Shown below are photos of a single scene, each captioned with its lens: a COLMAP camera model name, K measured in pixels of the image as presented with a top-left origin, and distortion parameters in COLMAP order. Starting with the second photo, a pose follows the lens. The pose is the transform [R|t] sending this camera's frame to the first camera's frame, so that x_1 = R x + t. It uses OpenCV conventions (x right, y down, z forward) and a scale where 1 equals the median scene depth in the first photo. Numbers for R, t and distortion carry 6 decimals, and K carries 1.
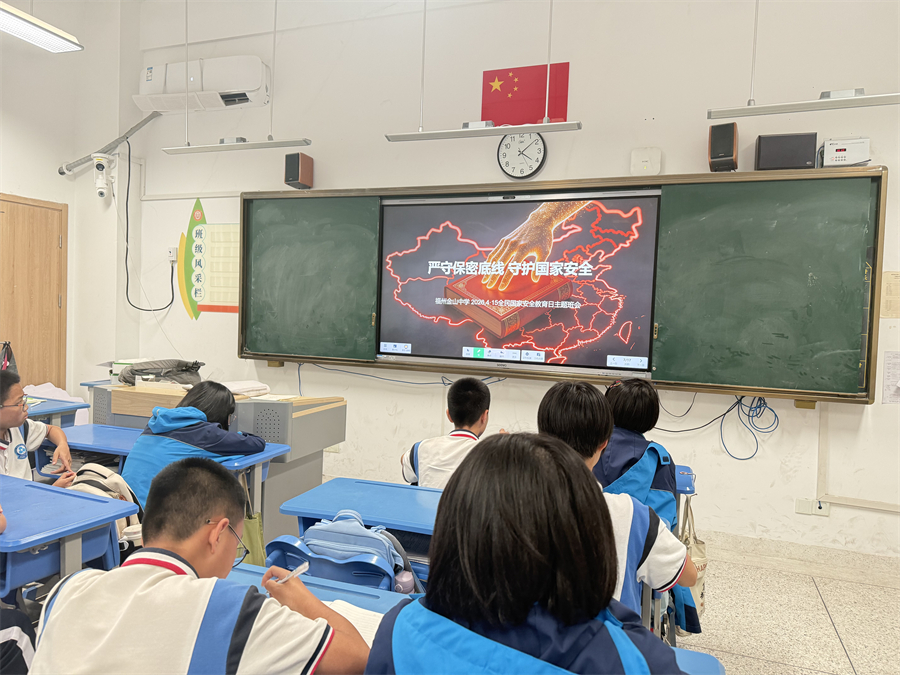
lens RADIAL K [[630.4, 0, 451.6], [0, 630.4, 340.3], [0, 0, 1]] dist [0.071252, -0.087842]
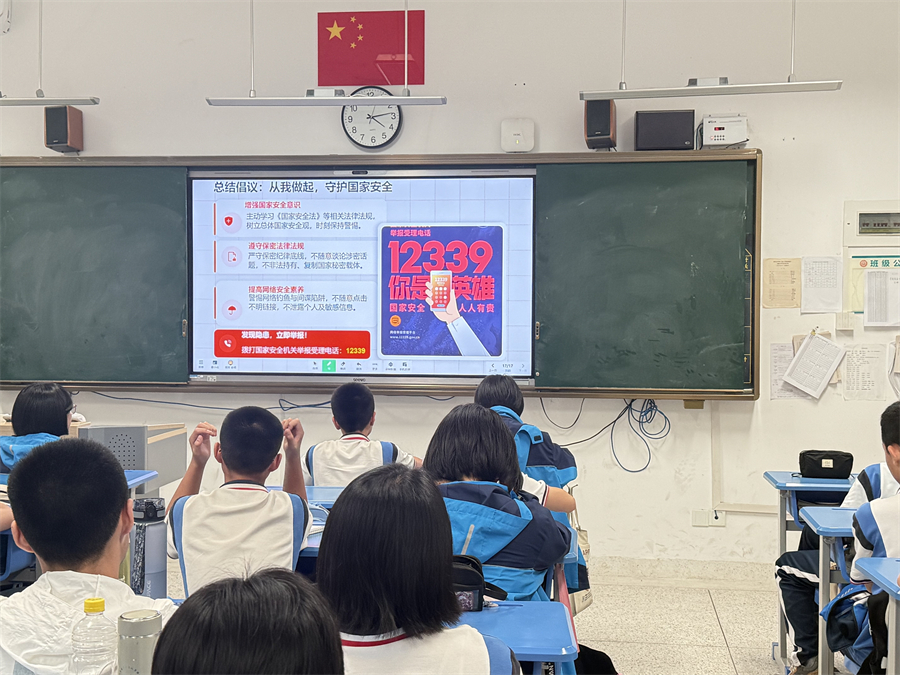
lens RADIAL K [[1229.0, 0, 446.8], [0, 1229.0, 349.2], [0, 0, 1]] dist [0.097200, 0.000000]
pose [[0.973064, -0.038883, 0.227231, -0.167934], [0.040338, 0.999185, -0.001764, 0.007905], [-0.226977, 0.010883, 0.973839, -0.561183]]
